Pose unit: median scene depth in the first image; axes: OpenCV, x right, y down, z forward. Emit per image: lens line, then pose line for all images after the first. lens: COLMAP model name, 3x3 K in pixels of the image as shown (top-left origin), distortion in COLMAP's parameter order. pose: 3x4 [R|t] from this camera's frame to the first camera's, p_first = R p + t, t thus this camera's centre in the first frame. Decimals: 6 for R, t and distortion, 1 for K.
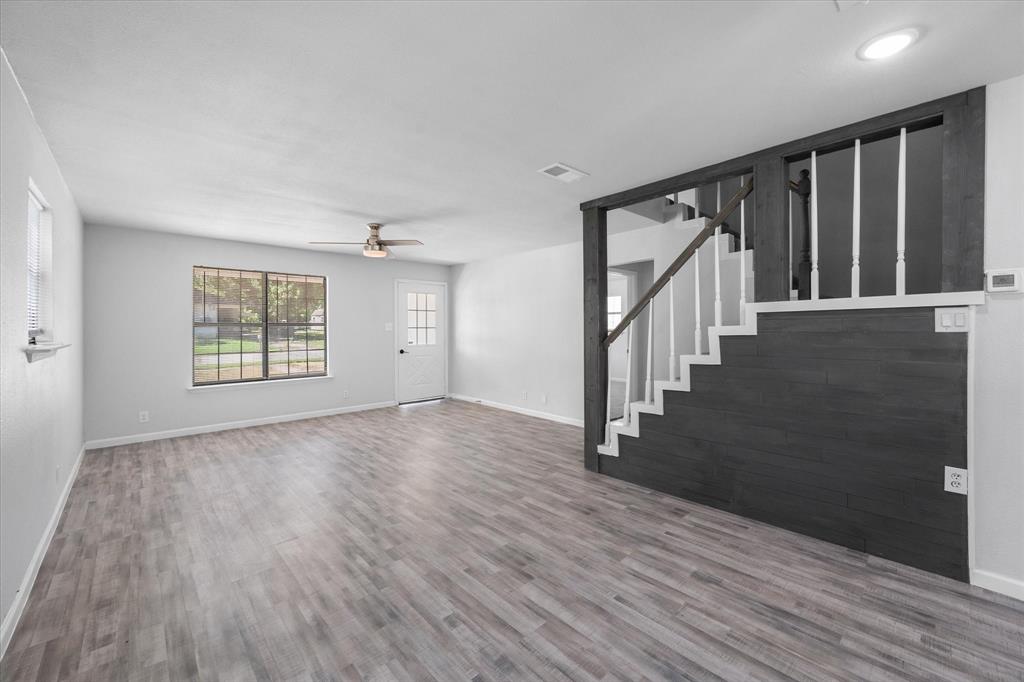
lens RADIAL K [[407.8, 0, 507.9], [0, 407.8, 321.7], [0, 0, 1]] dist [-0.001454, 0.000409]
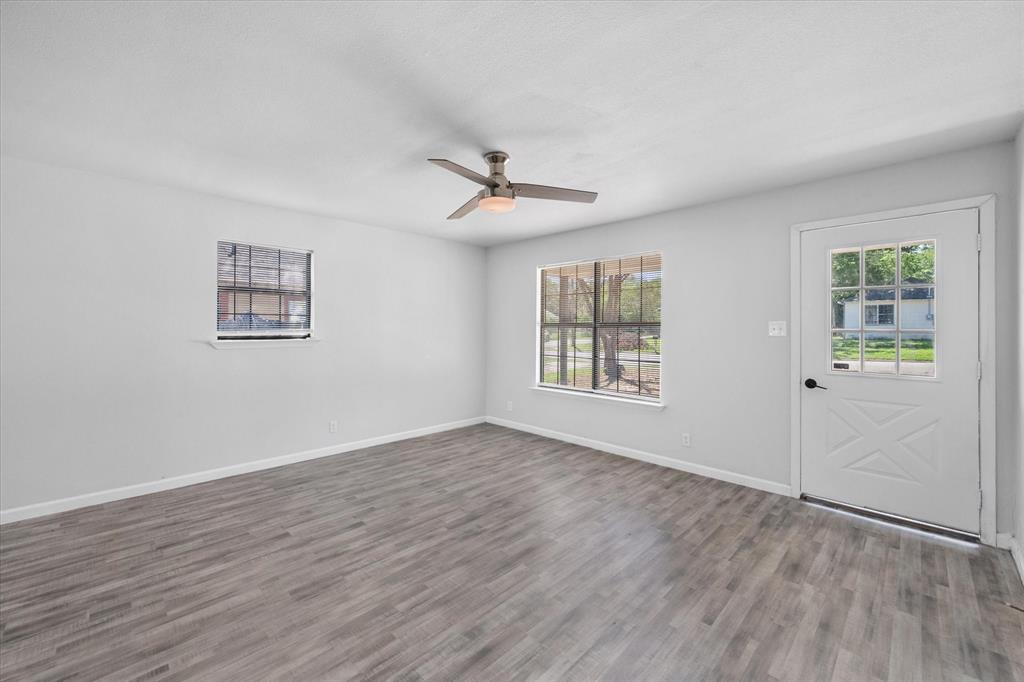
lens RADIAL K [[407.8, 0, 516.9], [0, 407.8, 344.5], [0, 0, 1]] dist [-0.001454, 0.000409]
pose [[0.053946, 0.044168, -0.997567, 0.493894], [0.010646, 0.998939, 0.044805, 0.015453], [0.998487, -0.013037, 0.053419, 1.940841]]
